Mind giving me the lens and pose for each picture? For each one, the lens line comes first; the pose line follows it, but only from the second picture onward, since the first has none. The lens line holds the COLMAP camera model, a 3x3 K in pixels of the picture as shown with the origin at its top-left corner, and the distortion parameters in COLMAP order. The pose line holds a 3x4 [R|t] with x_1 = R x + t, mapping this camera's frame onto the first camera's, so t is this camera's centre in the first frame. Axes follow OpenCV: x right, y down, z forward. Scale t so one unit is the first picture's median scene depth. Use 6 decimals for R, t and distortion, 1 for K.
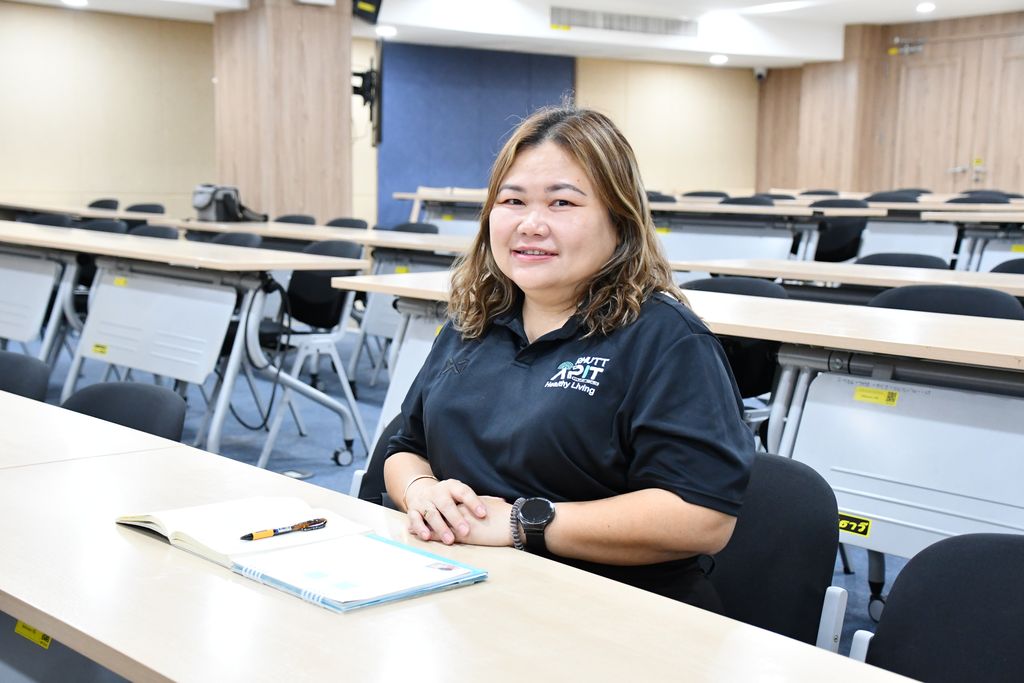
lens RADIAL K [[1471.6, 0, 512.0], [0, 1471.6, 341.5], [0, 0, 1]] dist [0.233500, 0.393078]
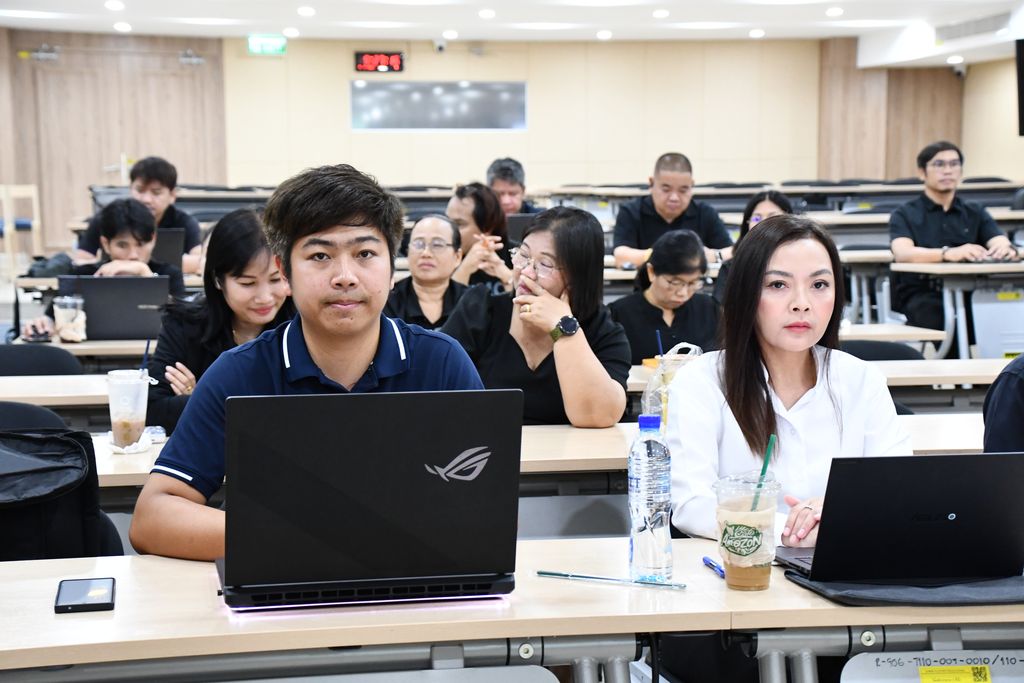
lens RADIAL K [[2042.2, 0, 512.0], [0, 2042.2, 341.5], [0, 0, 1]] dist [0.656251, 0.110800]
pose [[0.505395, -0.087561, 0.858434, -0.900338], [0.114922, 0.992806, 0.033607, -0.004544], [-0.855201, 0.081668, 0.511822, -0.038962]]
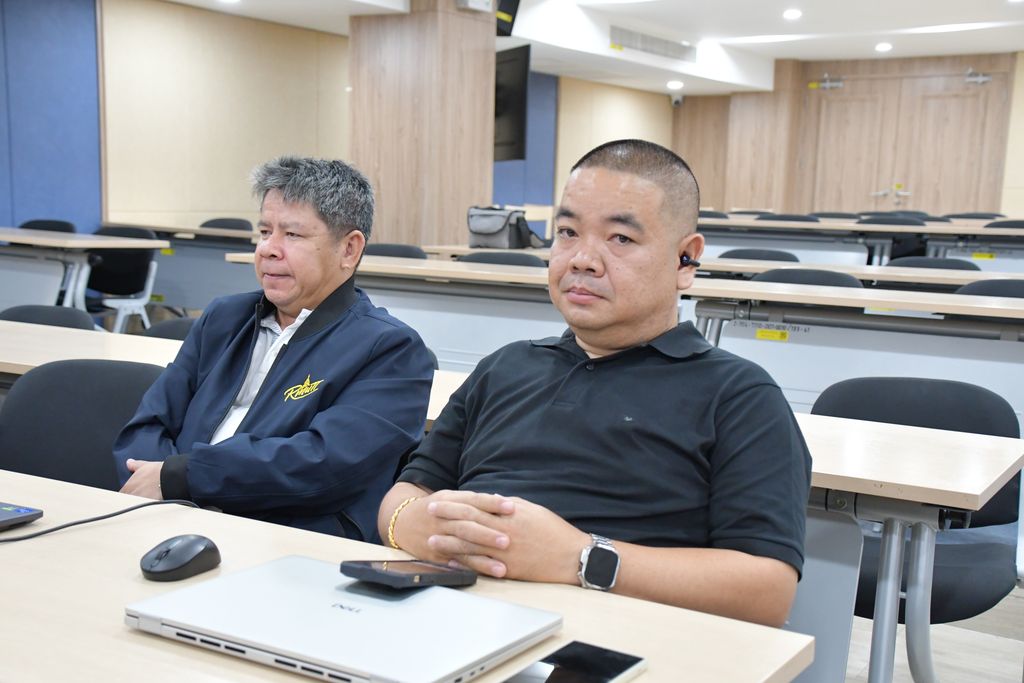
lens RADIAL K [[1300.4, 0, 512.0], [0, 1300.4, 341.5], [0, 0, 1]] dist [0.149630, 0.274617]
pose [[0.948118, -0.021992, 0.317157, -0.277023], [0.019353, 0.999747, 0.011467, -0.020224], [-0.317329, -0.004734, 0.948304, 0.155523]]
